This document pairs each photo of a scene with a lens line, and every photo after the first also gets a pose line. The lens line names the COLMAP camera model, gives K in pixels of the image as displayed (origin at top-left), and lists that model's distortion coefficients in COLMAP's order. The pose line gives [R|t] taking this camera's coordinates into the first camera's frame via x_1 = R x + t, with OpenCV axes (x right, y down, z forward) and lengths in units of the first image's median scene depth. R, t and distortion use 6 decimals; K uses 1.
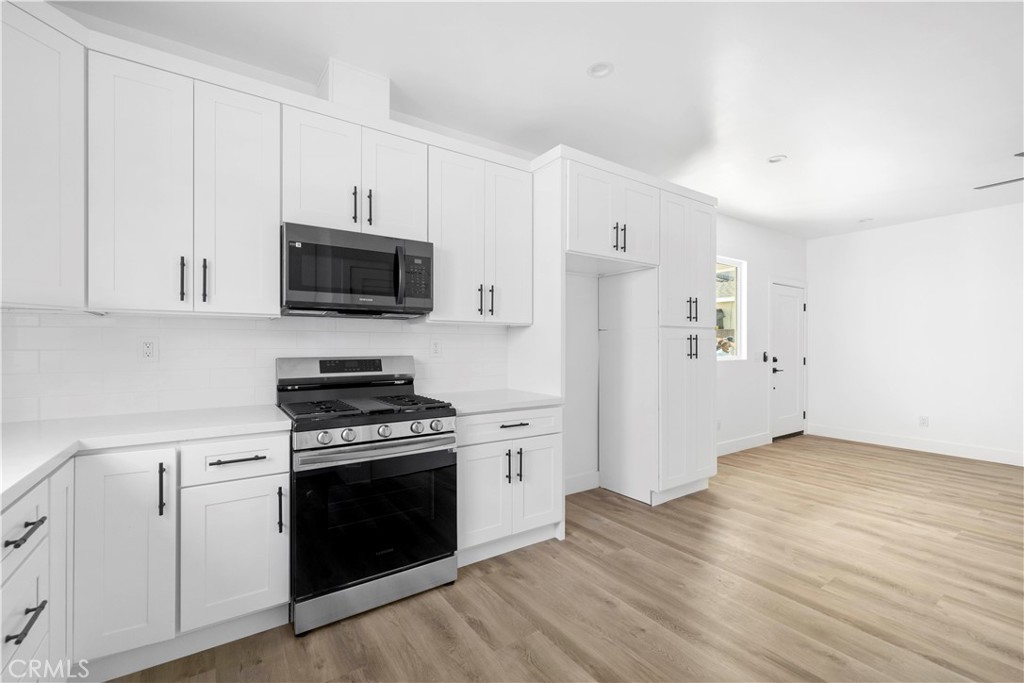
lens RADIAL K [[419.2, 0, 489.4], [0, 419.2, 349.2], [0, 0, 1]] dist [0.000059, -0.000193]
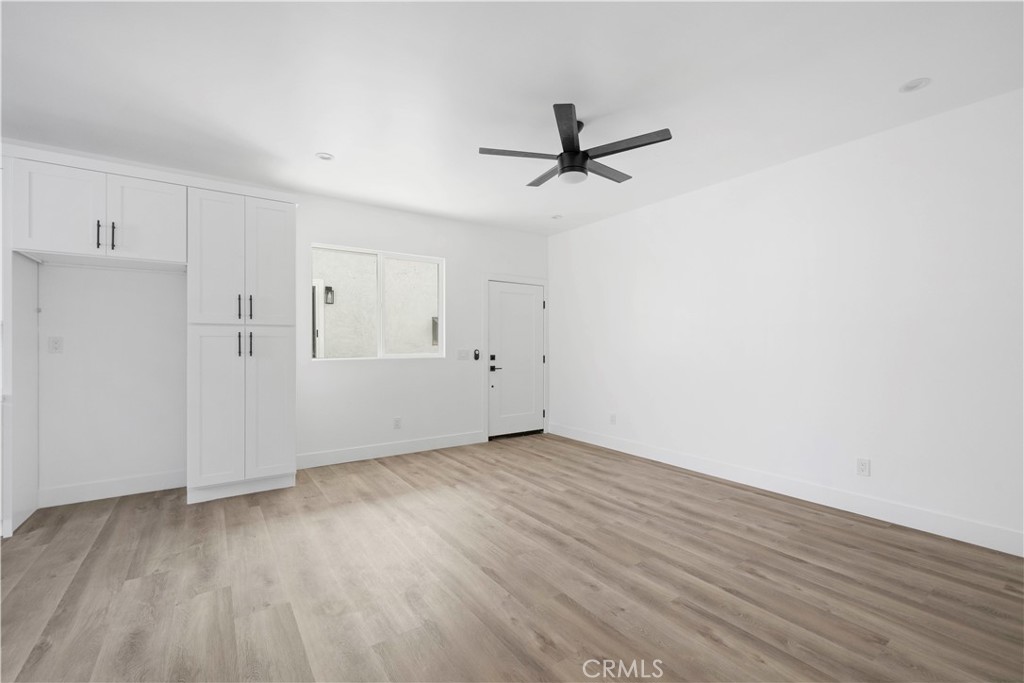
lens RADIAL K [[431.2, 0, 449.6], [0, 431.2, 348.5], [0, 0, 1]] dist [0.000840, 0.000129]
pose [[0.999983, -0.005209, 0.002638, 1.118567], [0.005214, 0.999985, -0.001935, 0.010139], [-0.002628, 0.001949, 0.999995, -0.033272]]
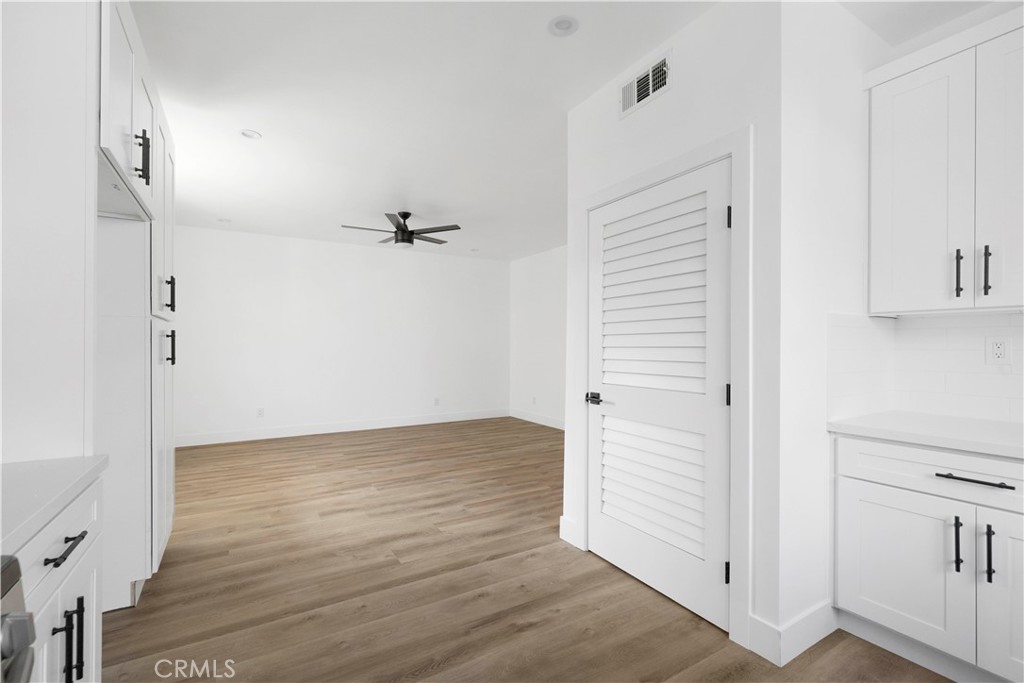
lens RADIAL K [[458.8, 0, 517.2], [0, 458.8, 340.2], [0, 0, 1]] dist [0.001284, 0.000441]
pose [[0.035463, 0.010338, 0.999318, -0.296045], [0.010992, 0.999882, -0.010734, -0.001492], [-0.999311, 0.011365, 0.035345, 0.457492]]
